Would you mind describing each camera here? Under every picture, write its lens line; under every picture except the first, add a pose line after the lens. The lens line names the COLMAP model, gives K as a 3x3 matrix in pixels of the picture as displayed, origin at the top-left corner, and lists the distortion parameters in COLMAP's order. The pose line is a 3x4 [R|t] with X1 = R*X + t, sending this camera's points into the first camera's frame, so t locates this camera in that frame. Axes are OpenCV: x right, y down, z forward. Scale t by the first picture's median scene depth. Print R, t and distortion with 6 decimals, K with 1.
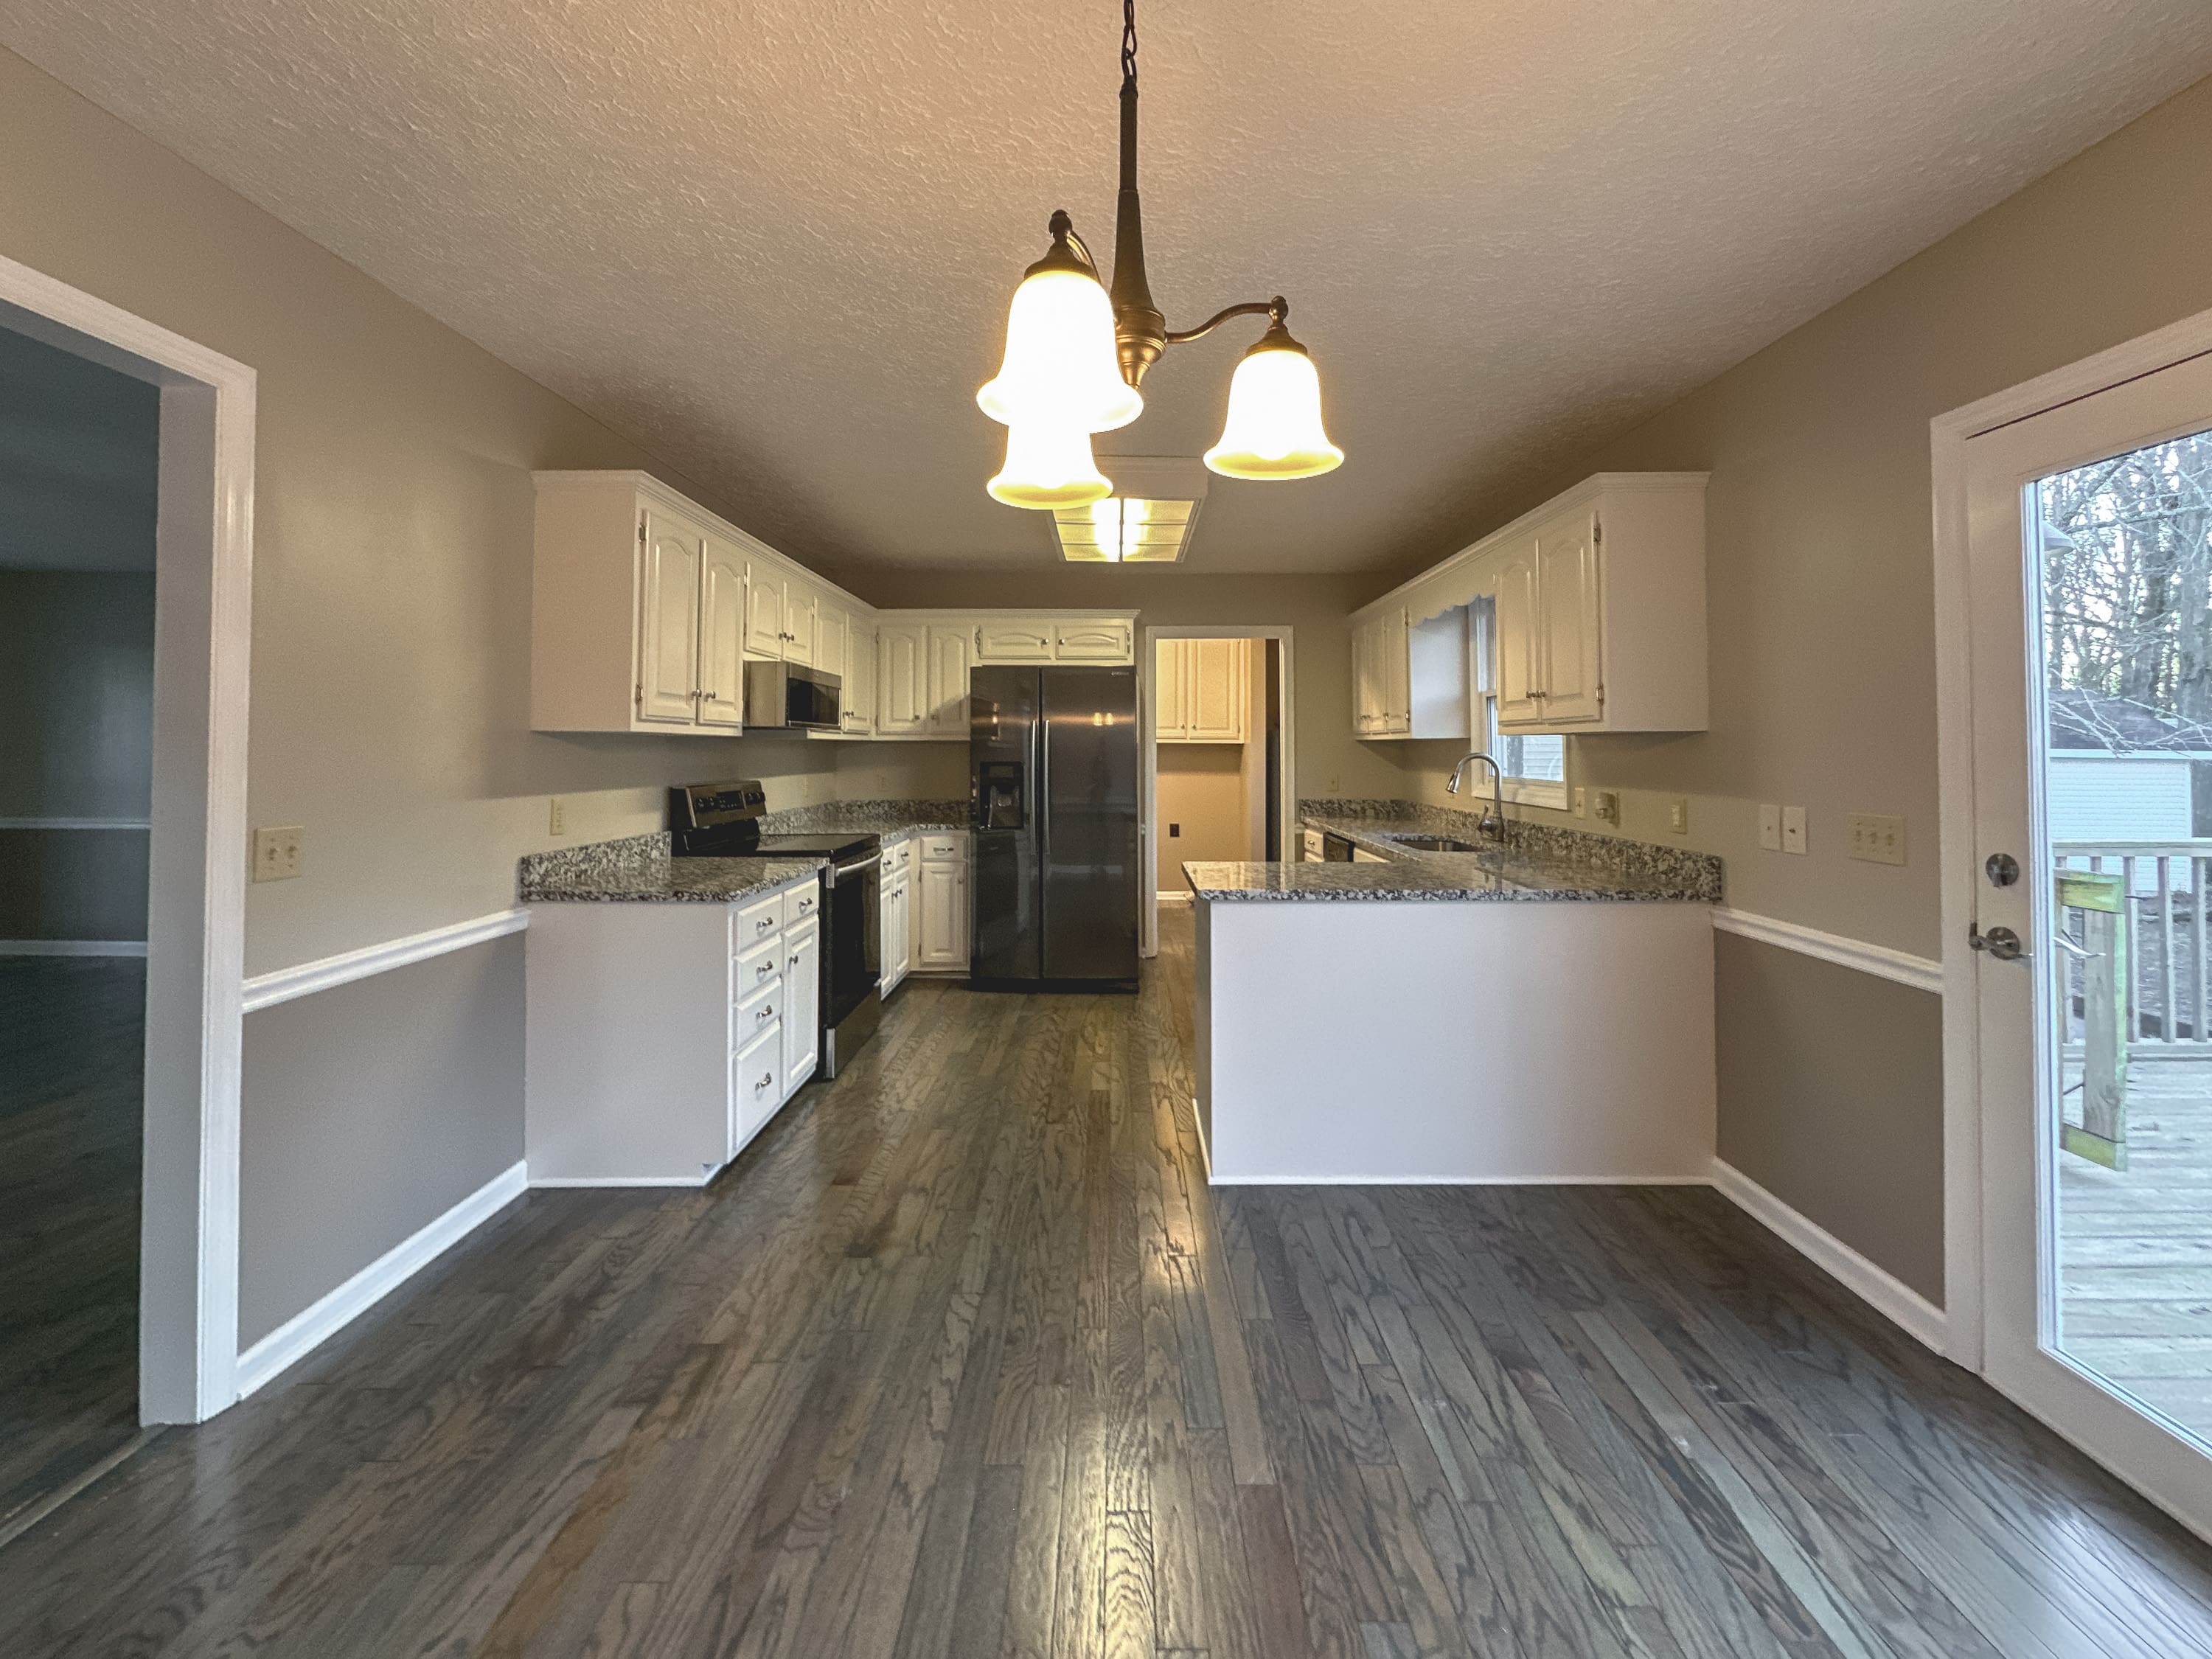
lens RADIAL K [[1007.8, 0, 1171.7], [0, 1007.8, 714.0], [0, 0, 1]] dist [0.000262, 0.000205]
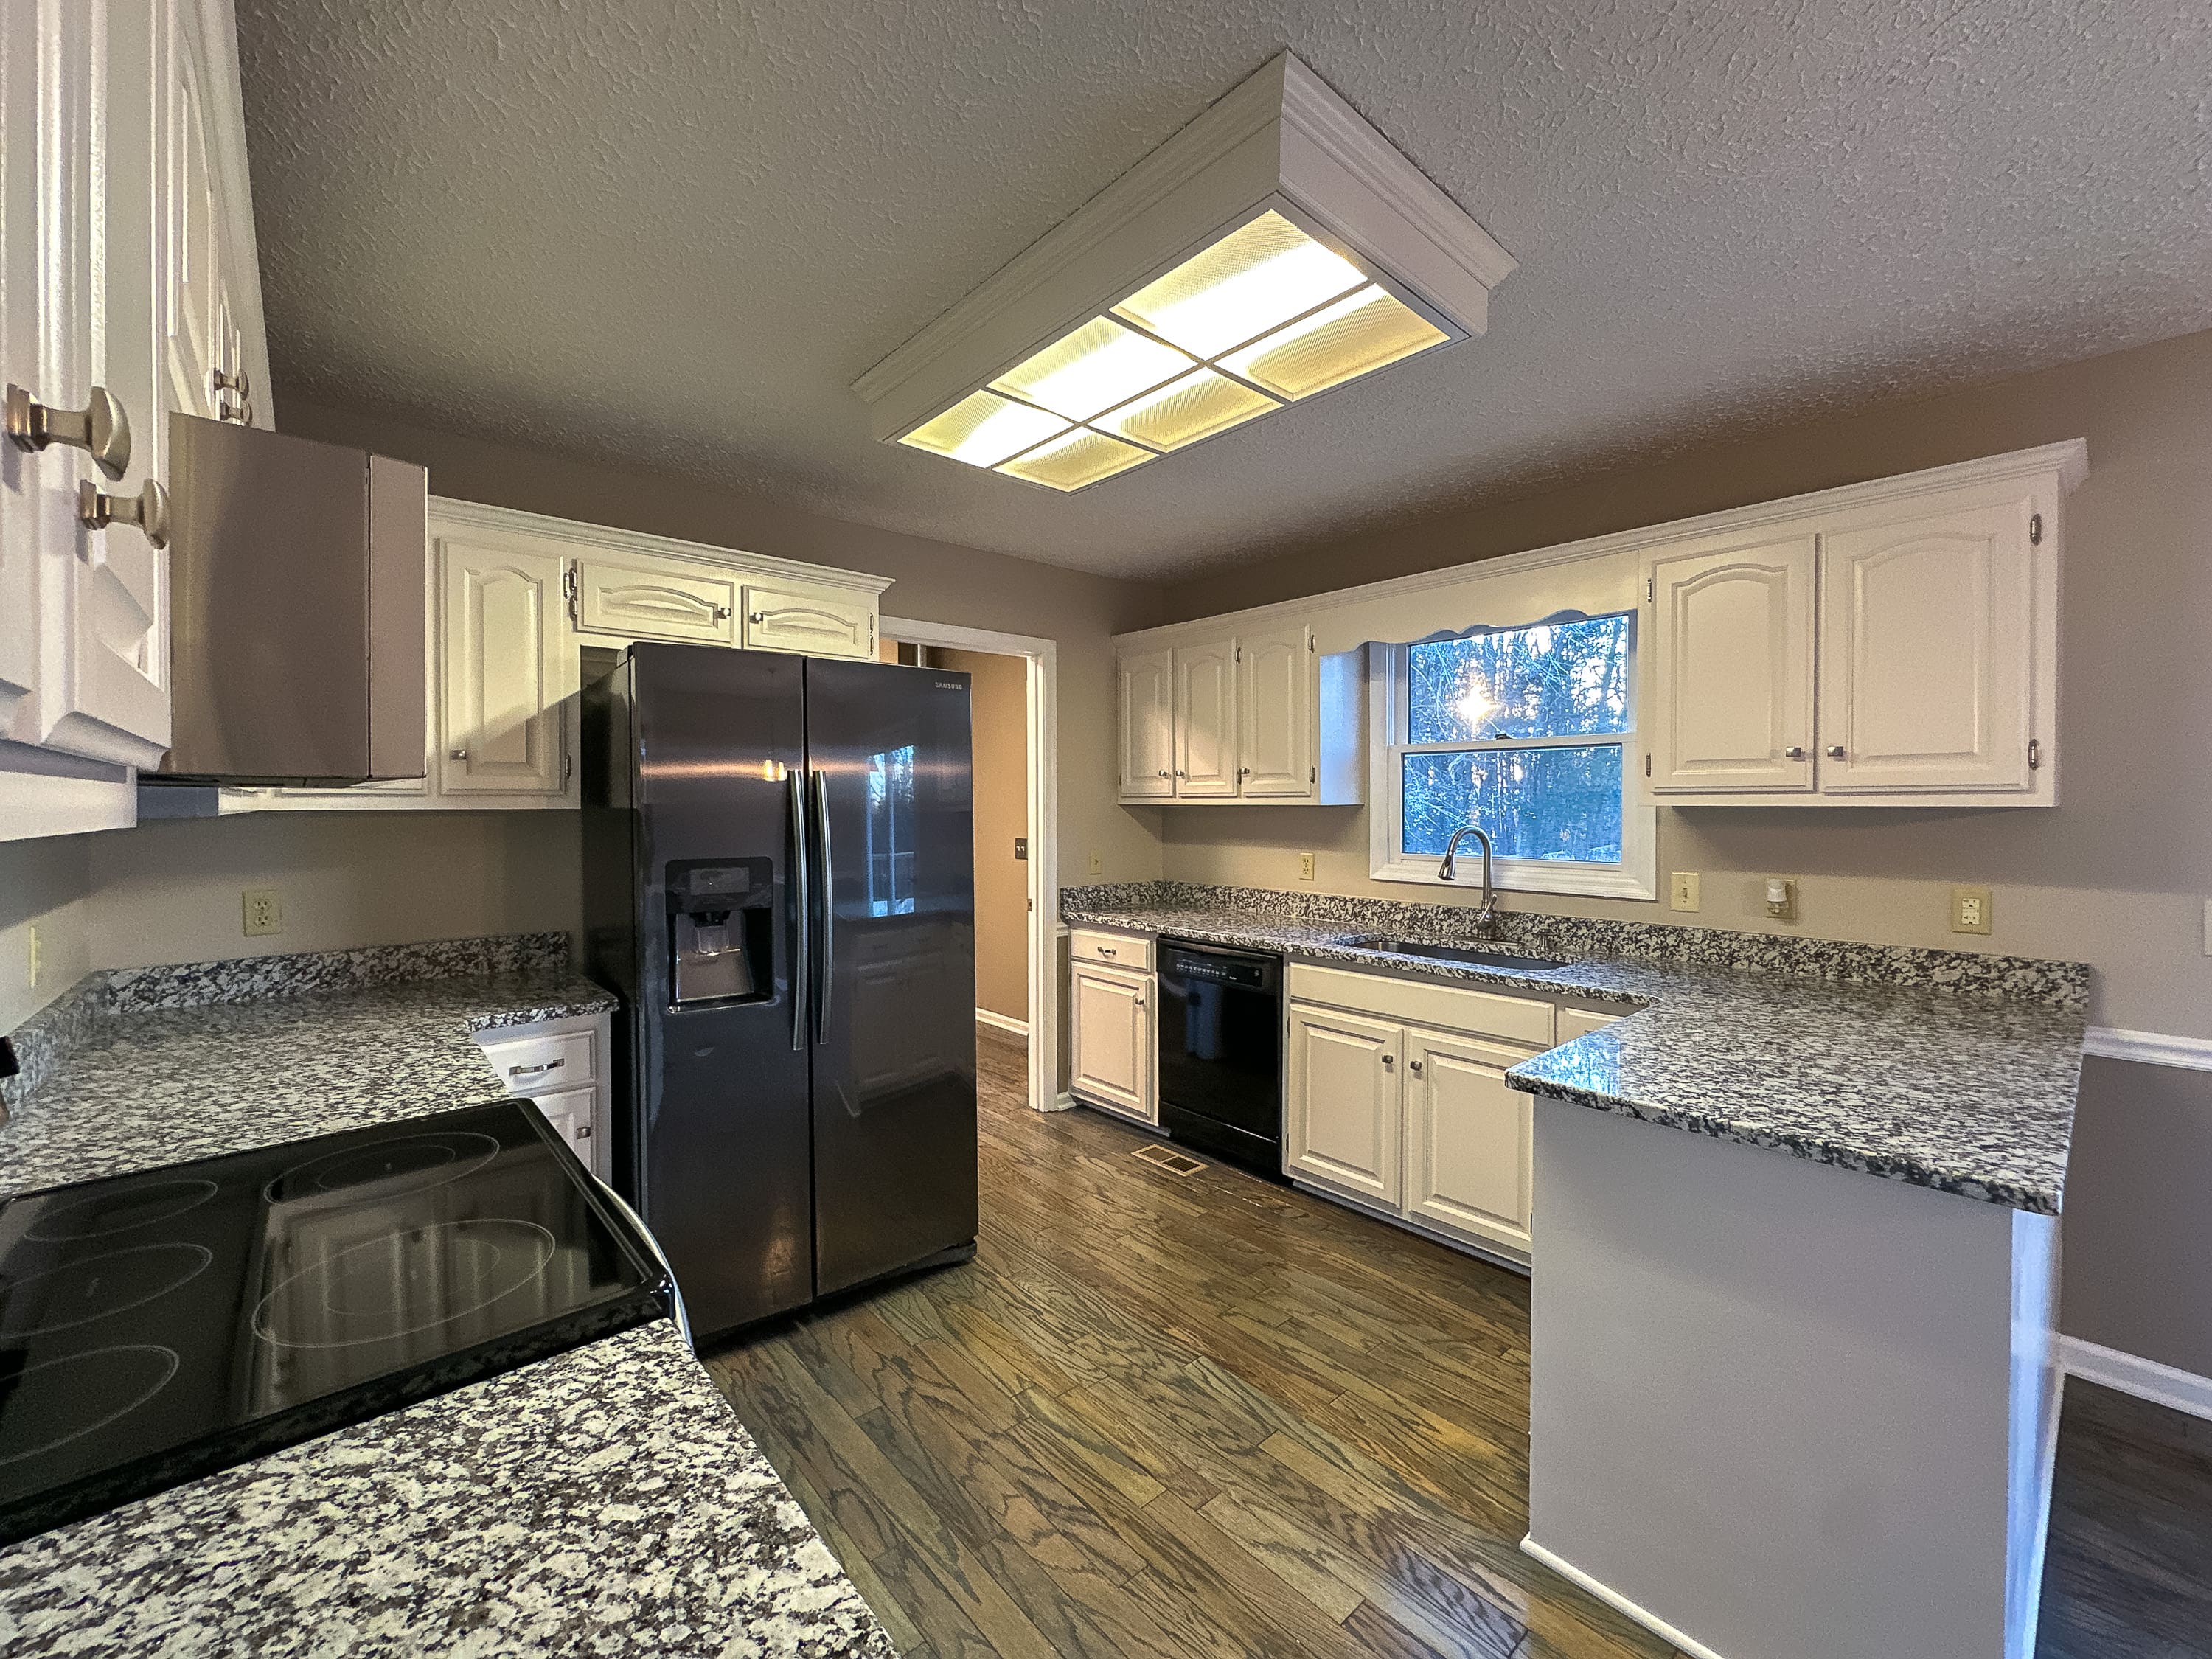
lens RADIAL K [[900.4, 0, 1113.3], [0, 900.4, 804.5], [0, 0, 1]] dist [-0.000692, -0.000124]
pose [[0.759811, -0.002586, 0.650138, -0.498057], [-0.022459, 0.999291, 0.030223, 0.011865], [-0.649755, -0.037565, 0.759215, 0.963983]]
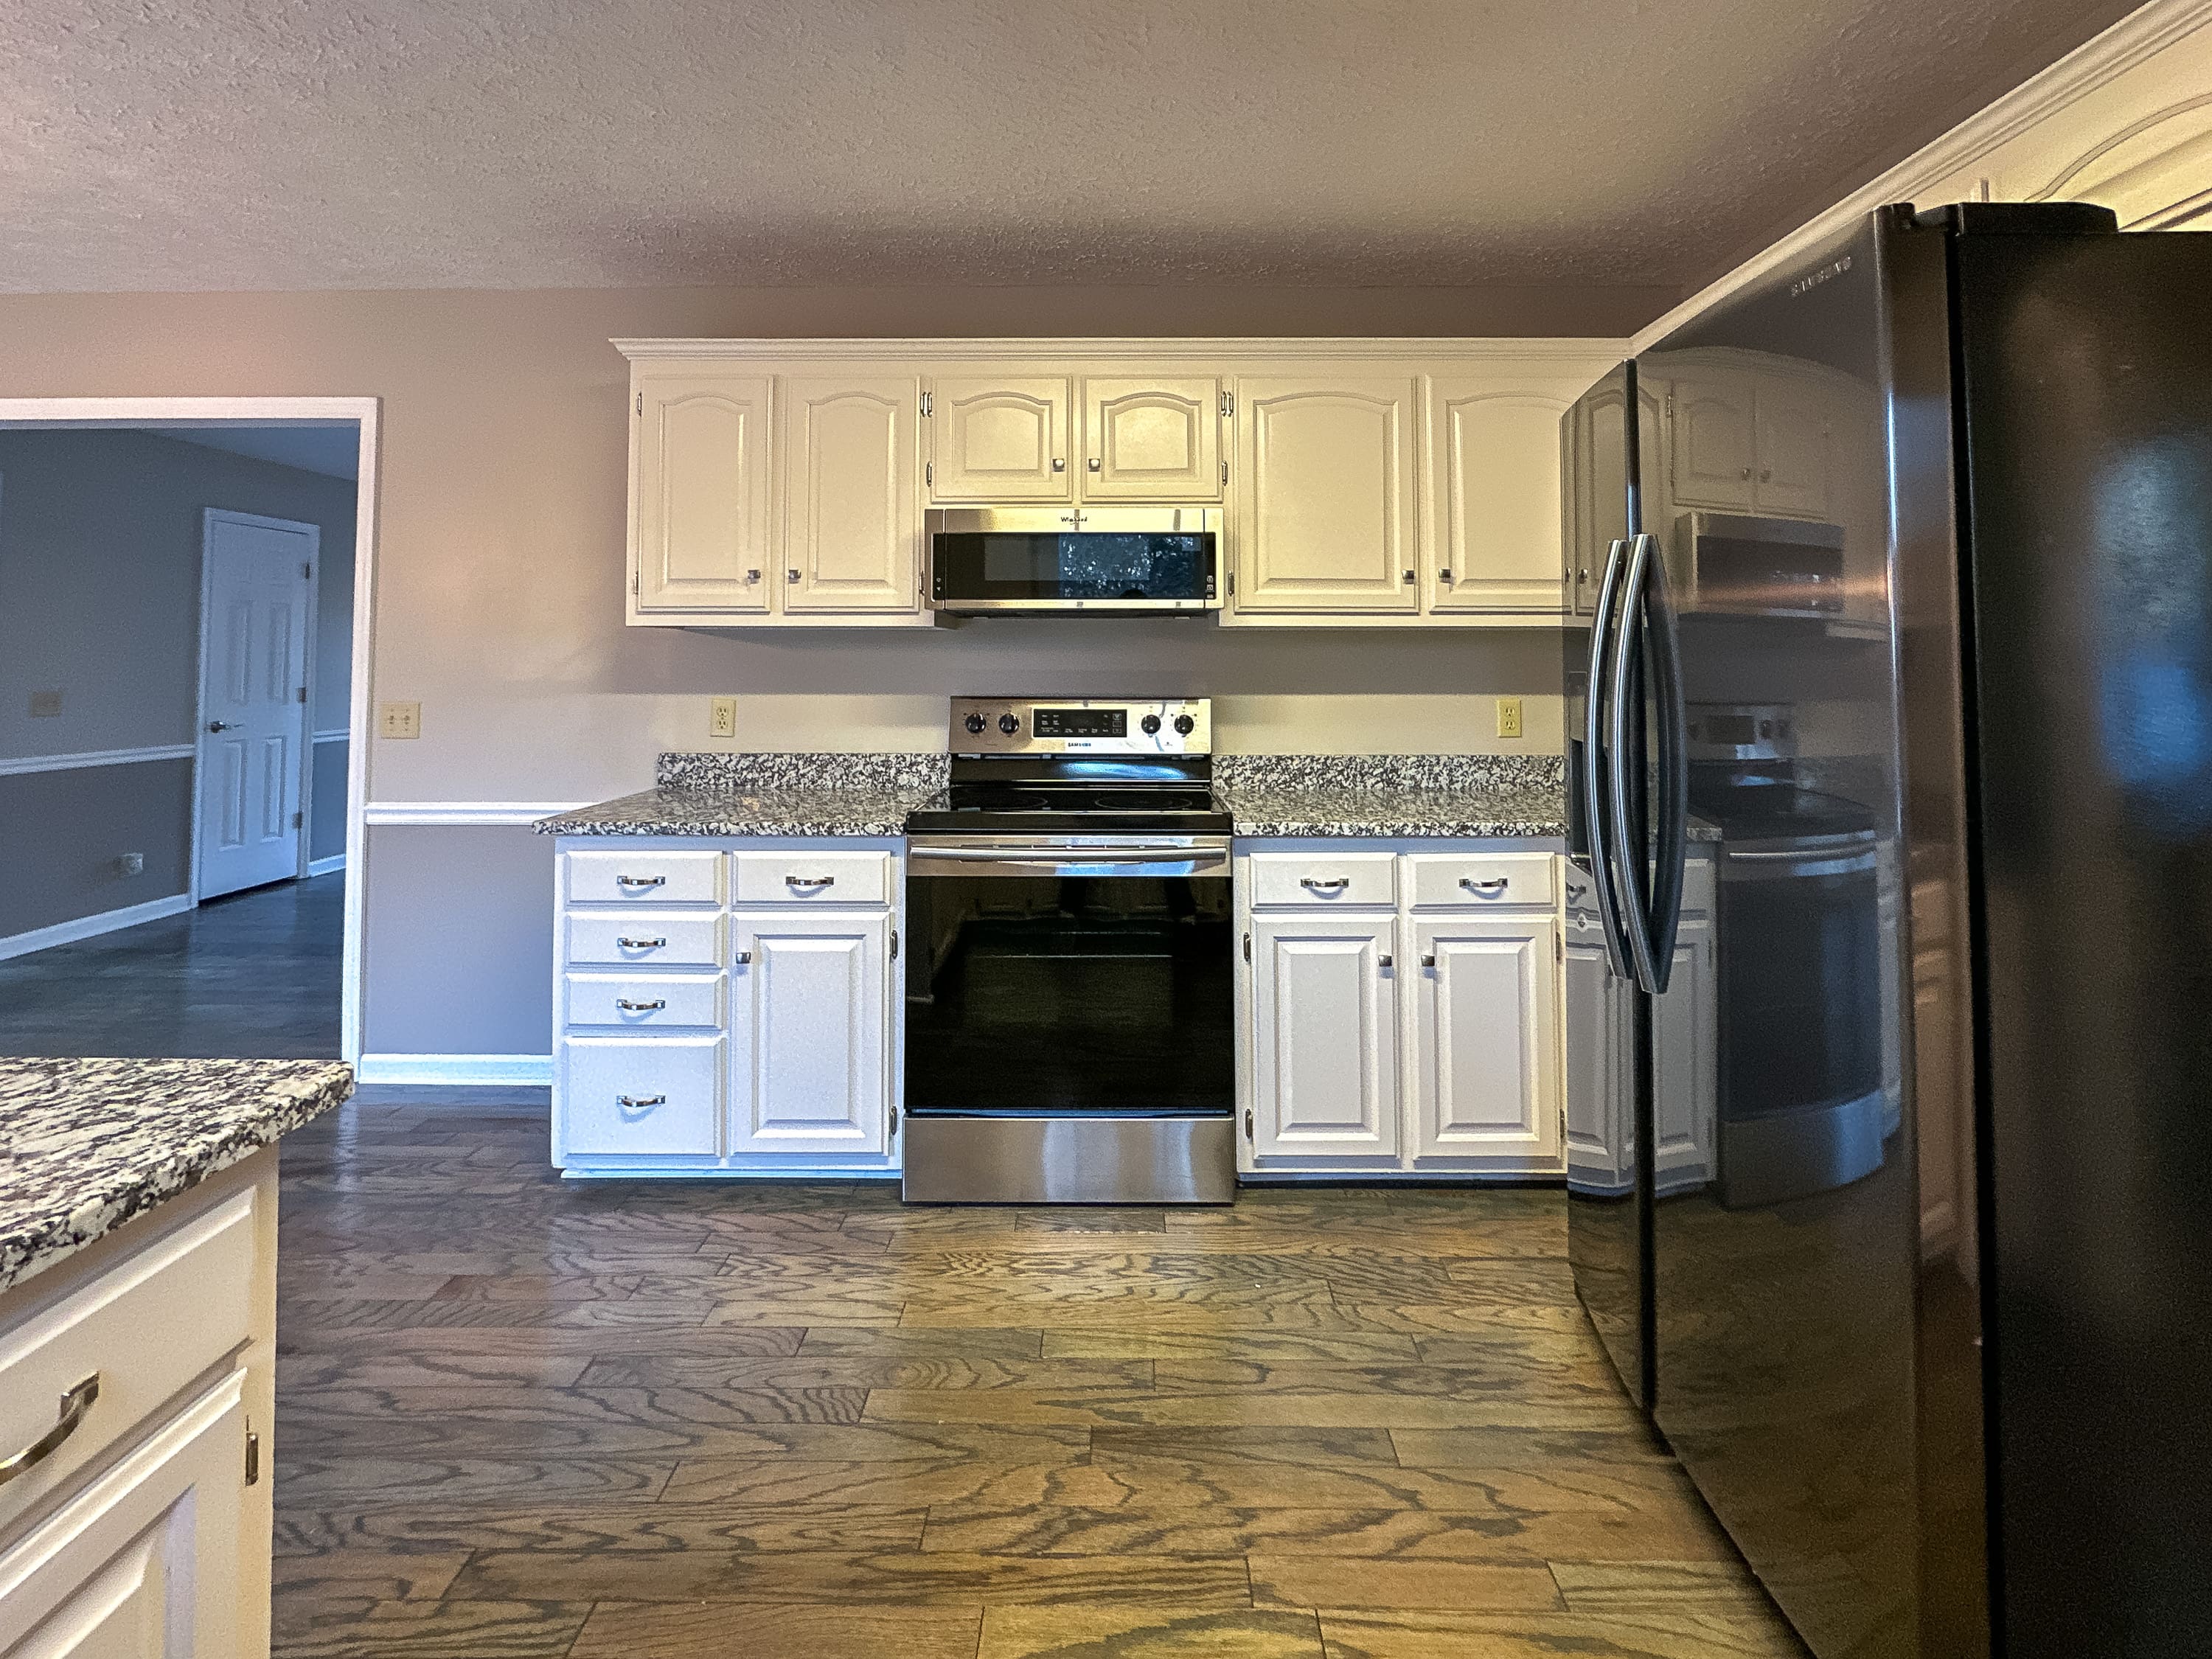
lens RADIAL K [[952.0, 0, 1083.1], [0, 952.0, 635.3], [0, 0, 1]] dist [-0.002008, -0.000472]
pose [[-0.068368, -0.033669, -0.997092, 0.283429], [0.027821, 0.998977, -0.035640, 0.065911], [0.997272, -0.030177, -0.067362, 1.439040]]
